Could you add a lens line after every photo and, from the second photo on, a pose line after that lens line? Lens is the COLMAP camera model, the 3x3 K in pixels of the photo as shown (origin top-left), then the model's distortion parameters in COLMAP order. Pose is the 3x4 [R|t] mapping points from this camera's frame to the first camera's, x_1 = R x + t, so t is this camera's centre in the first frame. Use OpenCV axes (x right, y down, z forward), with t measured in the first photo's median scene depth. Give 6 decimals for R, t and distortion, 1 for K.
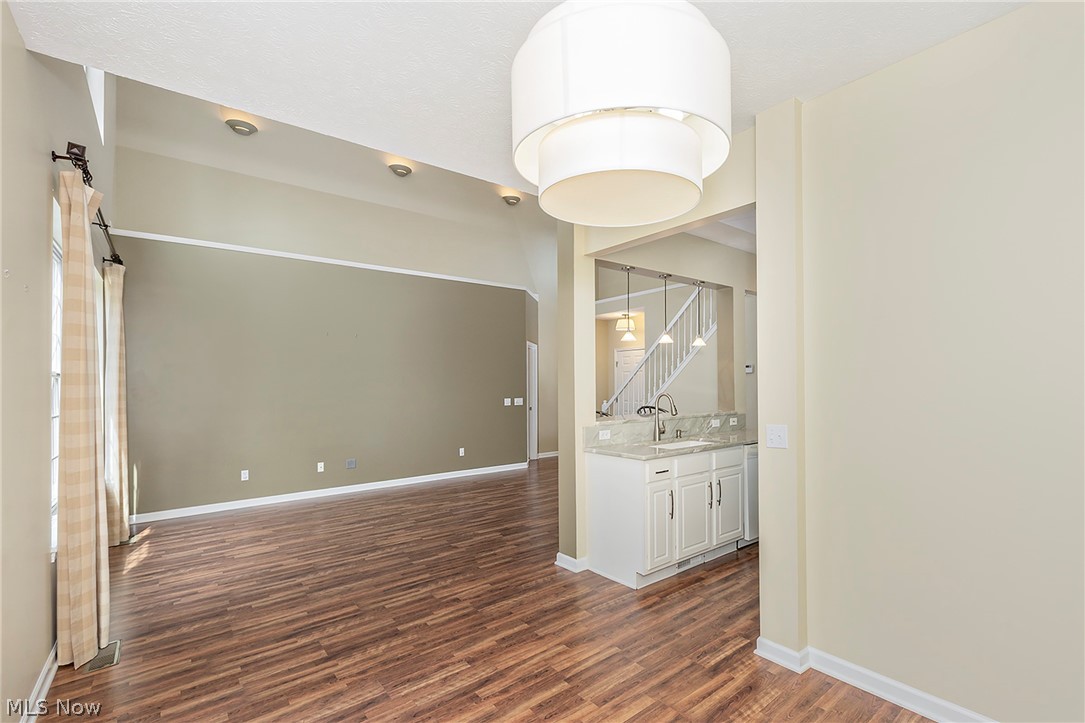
lens RADIAL K [[494.9, 0, 584.5], [0, 494.9, 357.7], [0, 0, 1]] dist [0.008730, -0.003979]
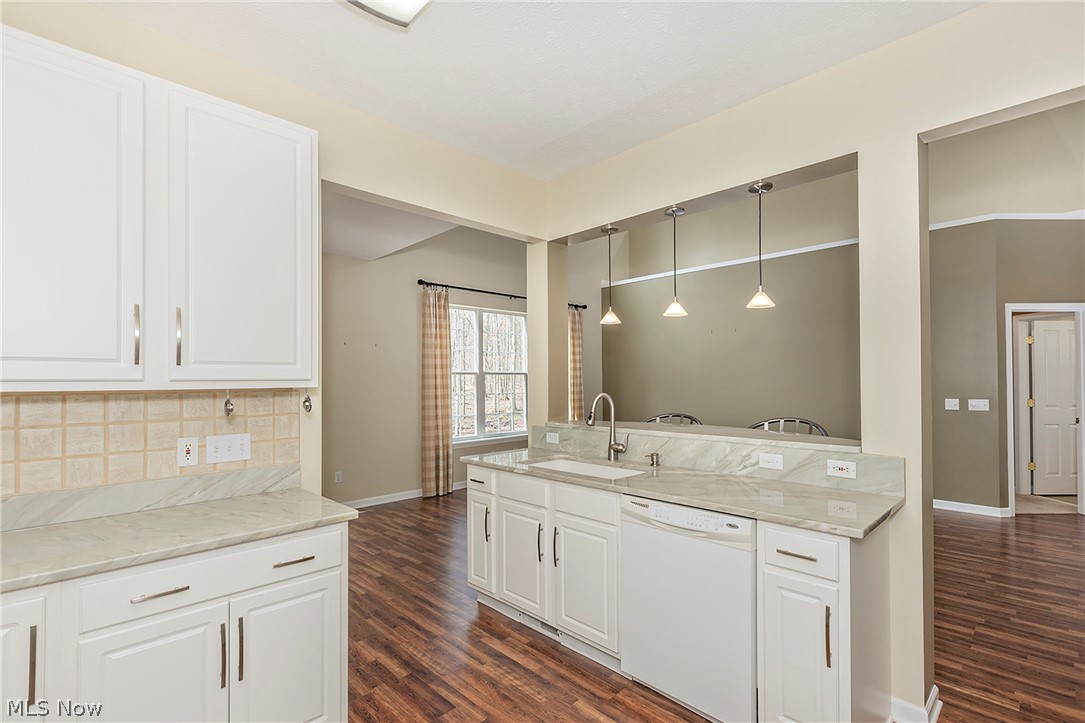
lens RADIAL K [[509.9, 0, 553.9], [0, 509.9, 371.0], [0, 0, 1]] dist [0.006711, 0.001404]
pose [[0.091969, -0.004794, -0.995750, 0.932026], [0.055373, 0.998466, 0.000307, 0.038108], [0.994221, -0.055166, 0.092093, 0.919711]]
